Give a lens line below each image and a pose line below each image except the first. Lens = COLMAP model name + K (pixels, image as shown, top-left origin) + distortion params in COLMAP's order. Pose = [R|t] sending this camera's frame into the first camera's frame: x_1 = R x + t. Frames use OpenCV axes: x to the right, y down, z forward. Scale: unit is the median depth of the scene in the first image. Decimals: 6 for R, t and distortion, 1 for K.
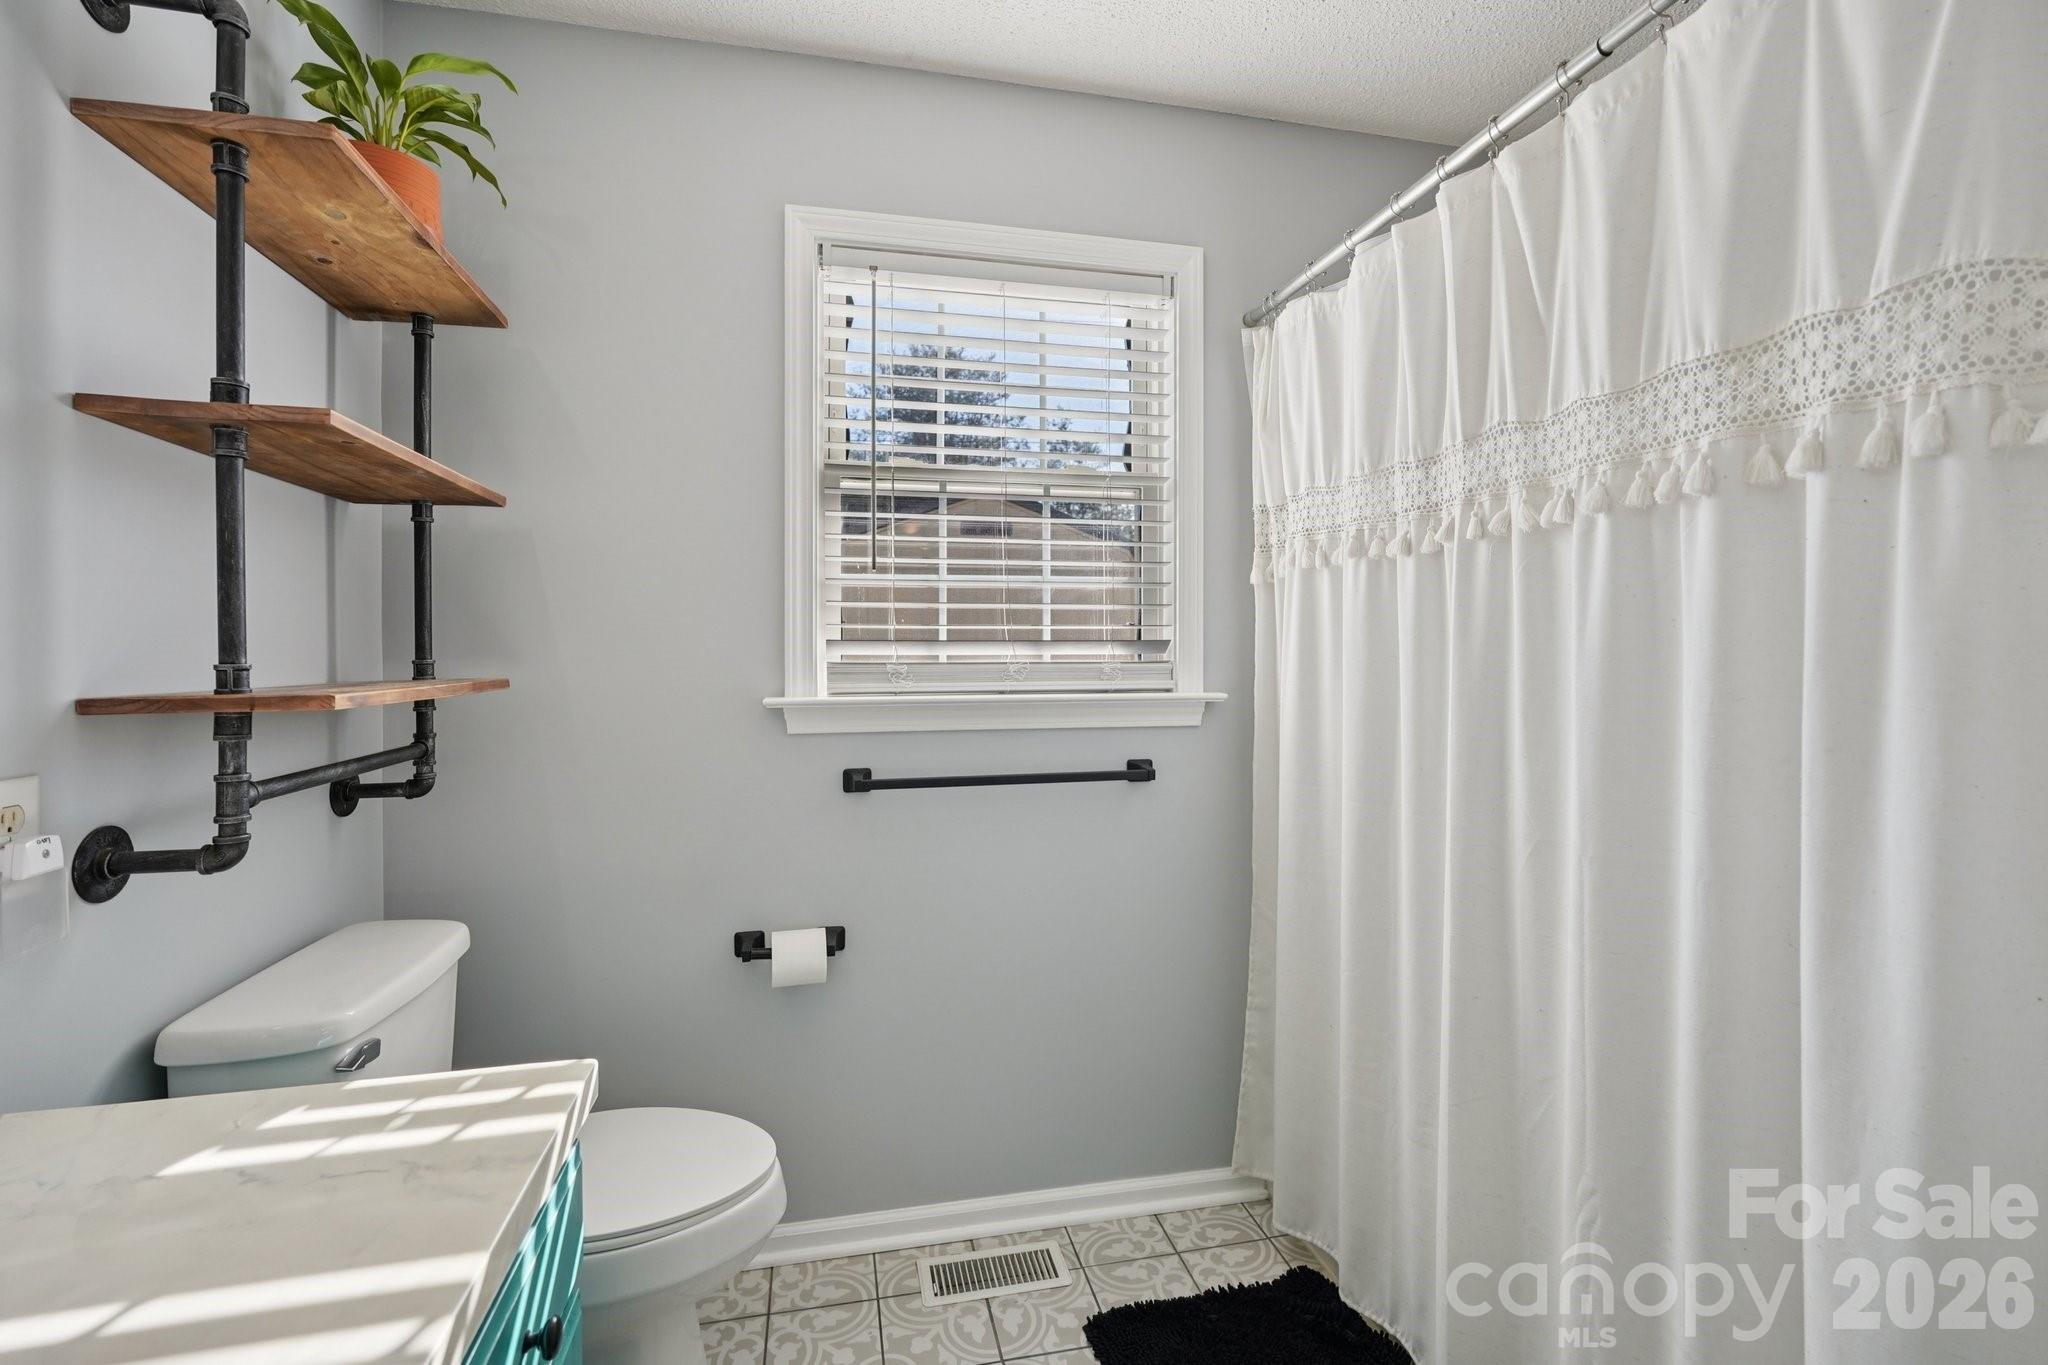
lens RADIAL K [[907.7, 0, 1008.5], [0, 907.7, 651.4], [0, 0, 1]] dist [-0.014263, 0.006744]
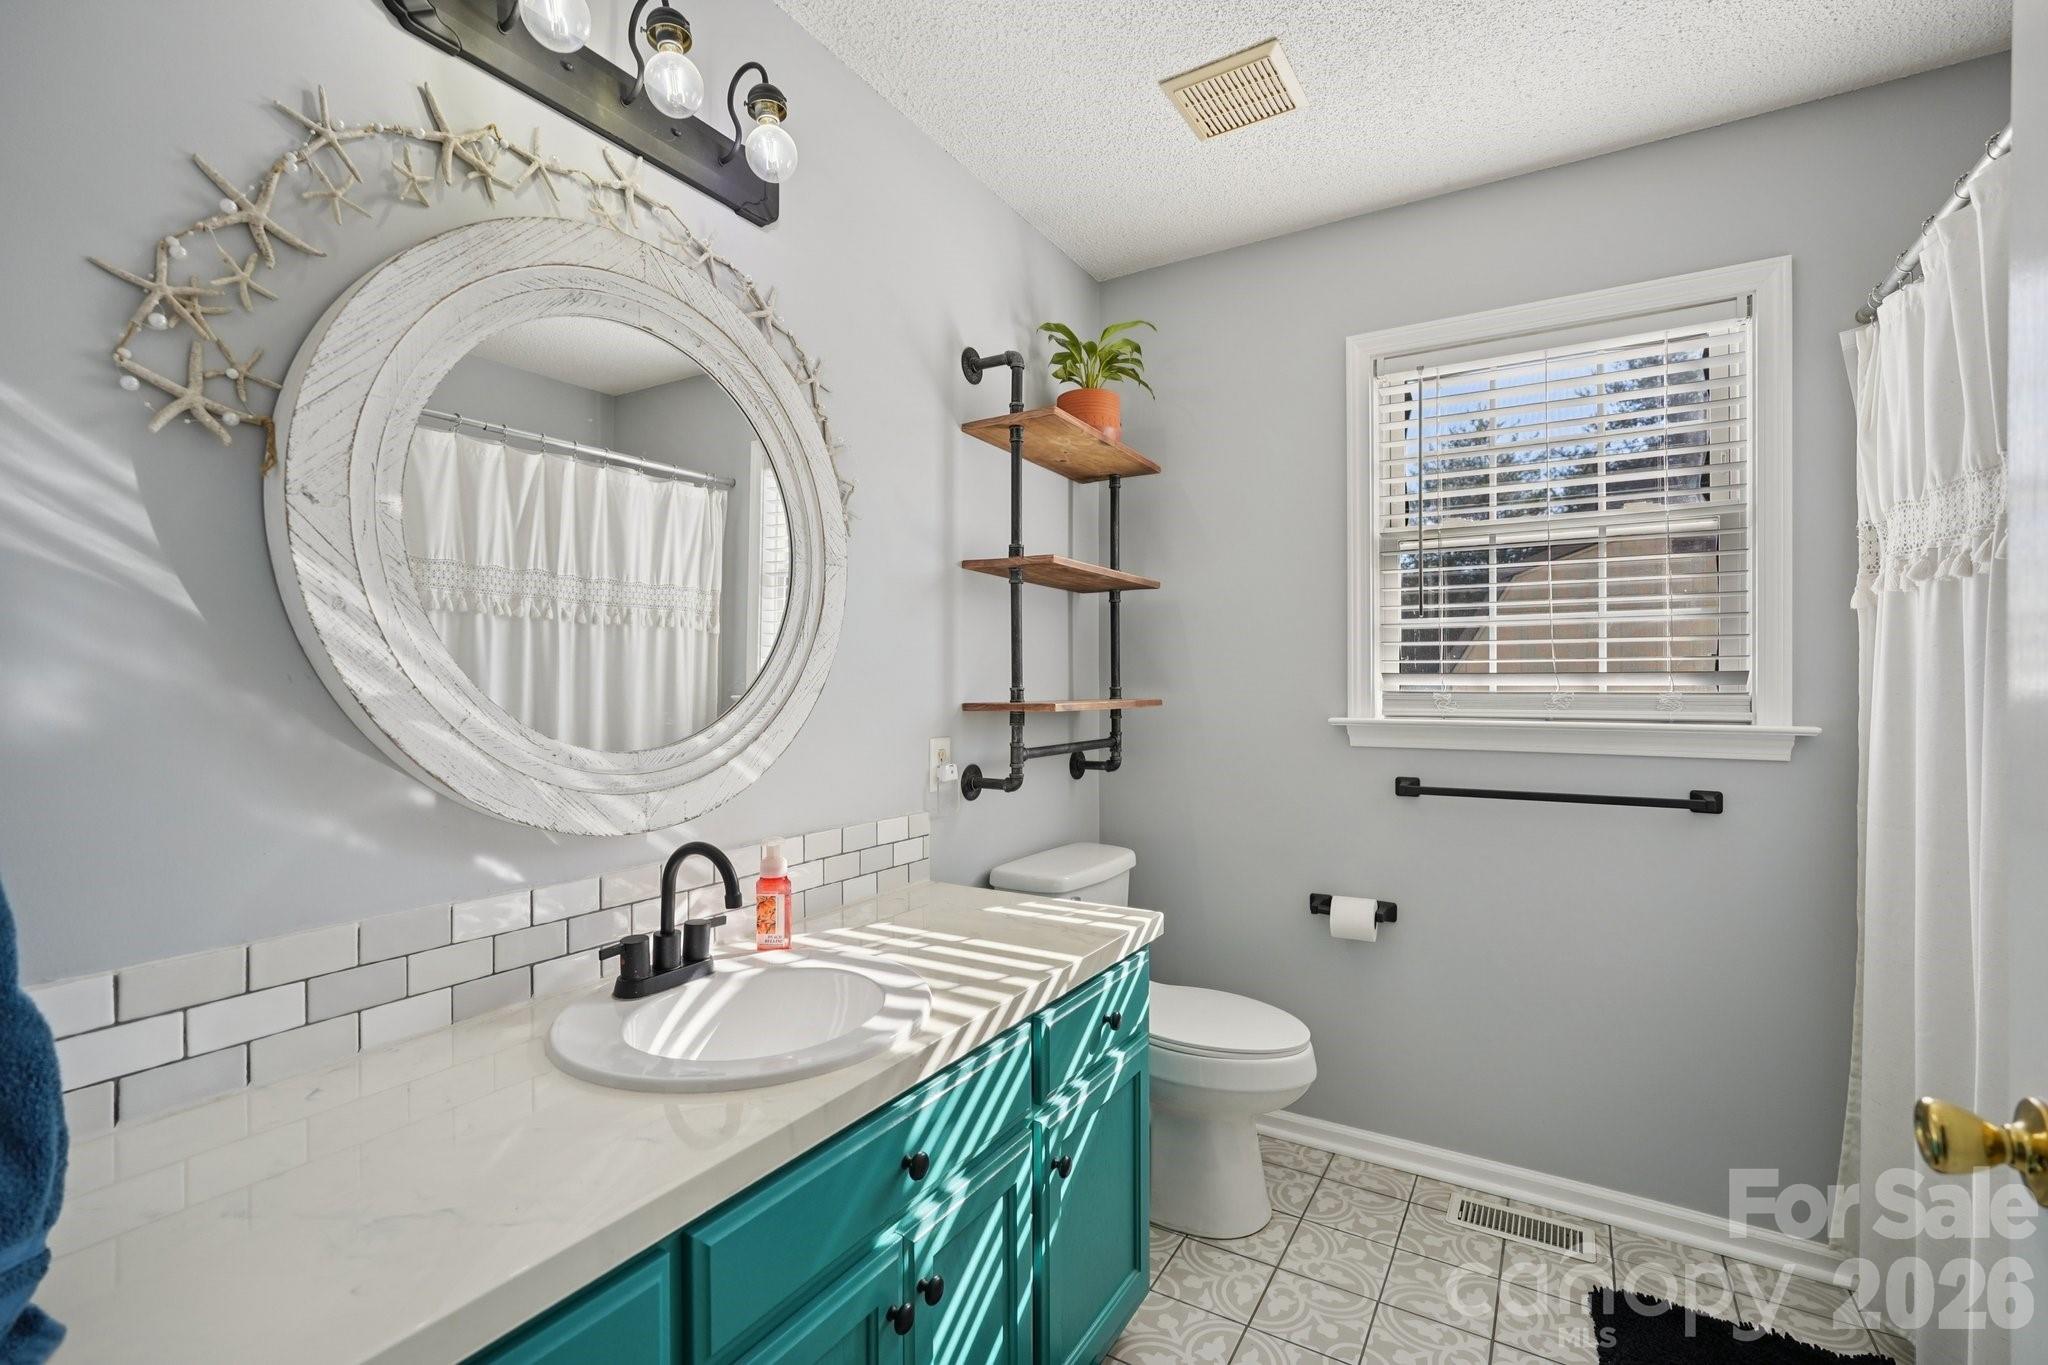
lens RADIAL K [[907.7, 0, 1026.0], [0, 907.7, 680.3], [0, 0, 1]] dist [-0.014263, 0.006744]
pose [[0.726227, -0.000771, -0.687455, 0.316438], [-0.003044, 0.999986, -0.004337, 0.004676], [0.687448, 0.005242, 0.726214, -0.262179]]
